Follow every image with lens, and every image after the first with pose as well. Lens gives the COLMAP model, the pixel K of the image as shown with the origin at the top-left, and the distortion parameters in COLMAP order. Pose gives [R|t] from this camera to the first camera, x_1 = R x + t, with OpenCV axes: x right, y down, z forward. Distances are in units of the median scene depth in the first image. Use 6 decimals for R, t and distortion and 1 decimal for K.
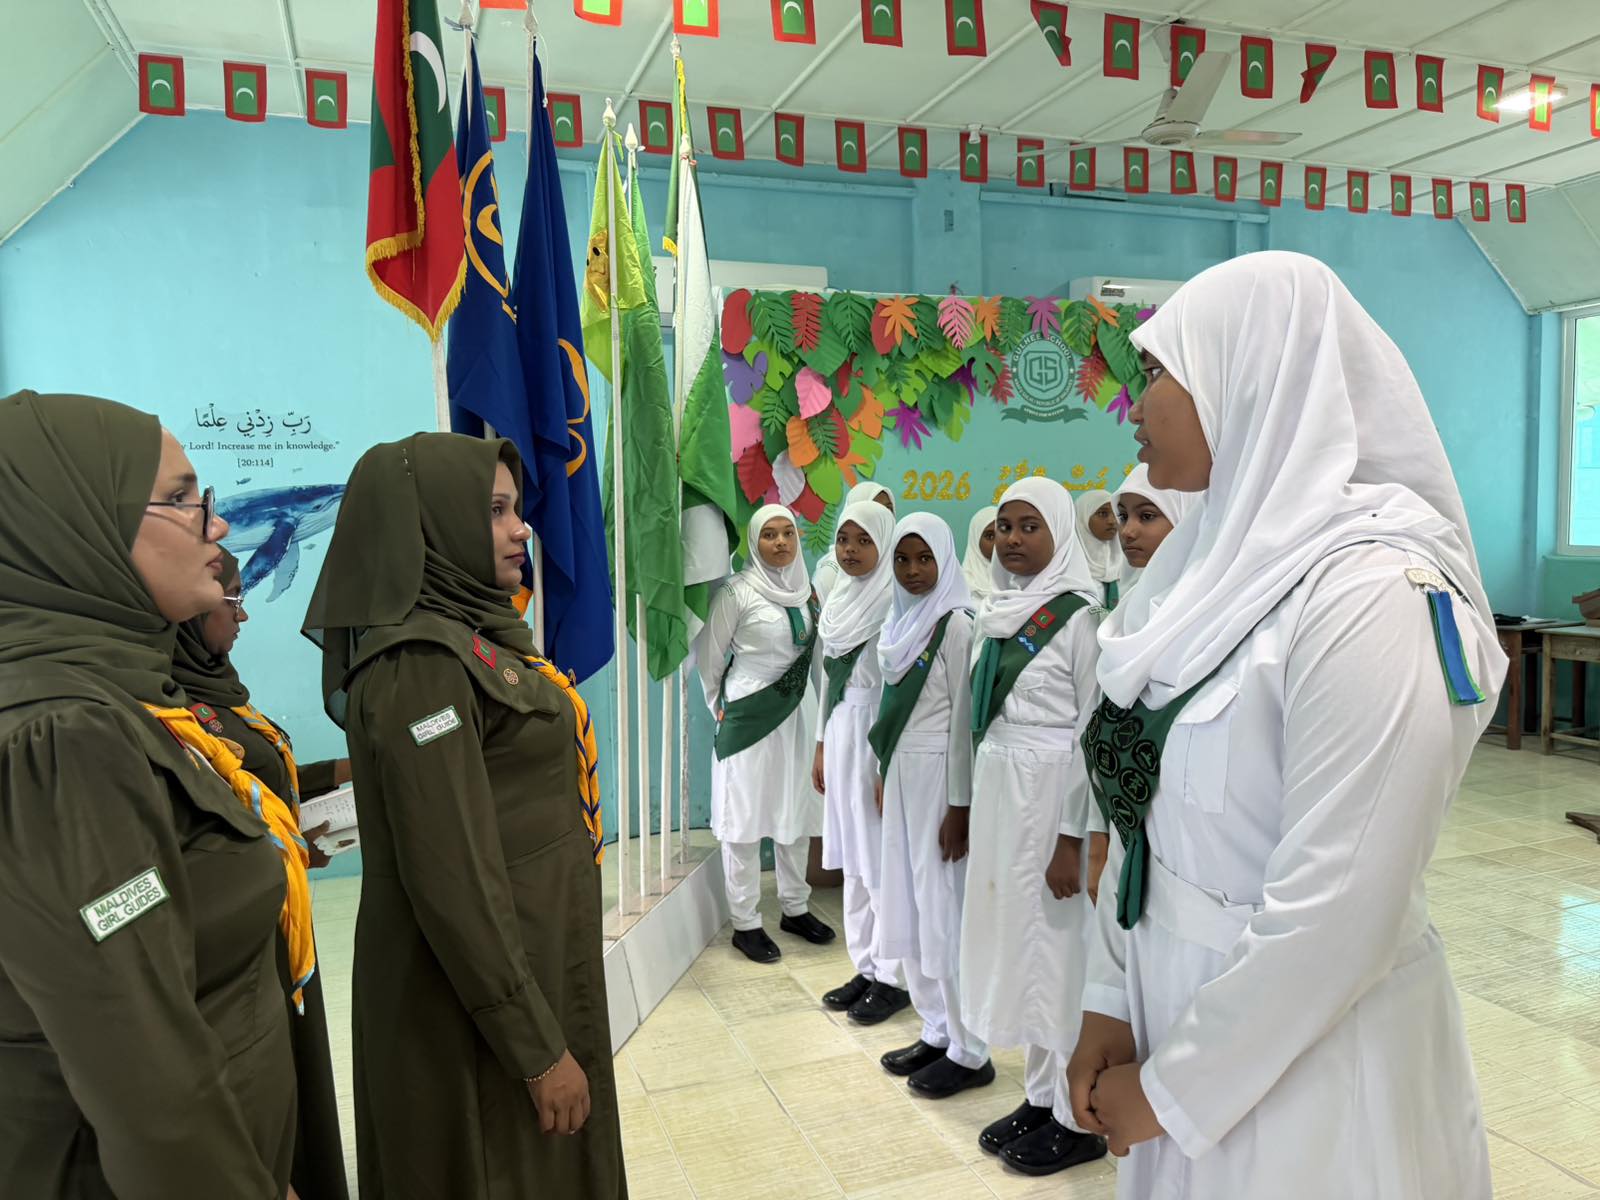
lens RADIAL K [[1136.4, 0, 795.7], [0, 1136.4, 628.2], [0, 0, 1]] dist [0.116868, -0.197302]
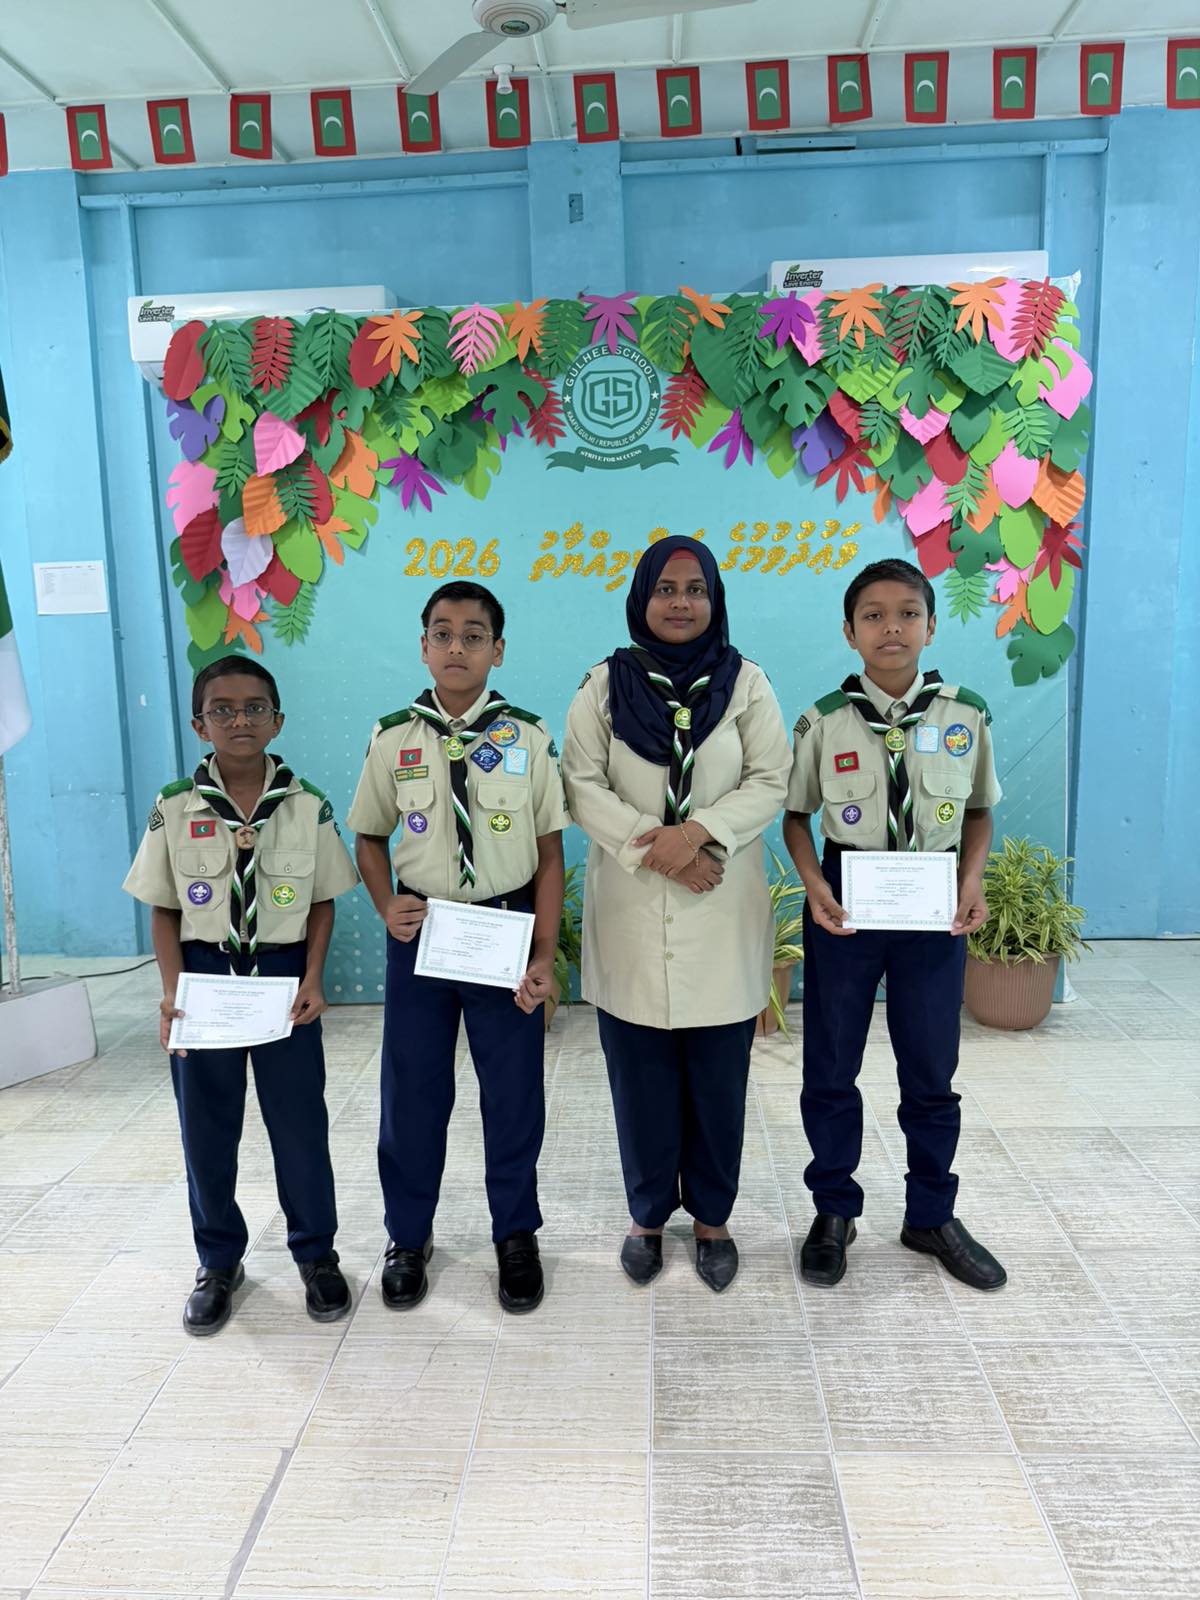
lens RADIAL K [[1144.4, 0, 596.1], [0, 1144.4, 821.3], [0, 0, 1]] dist [0.062216, -0.099389]
pose [[0.923262, 0.065001, -0.378633, 0.542465], [-0.030557, 0.994885, 0.096283, -0.024507], [0.382955, -0.077324, 0.920525, 0.307370]]
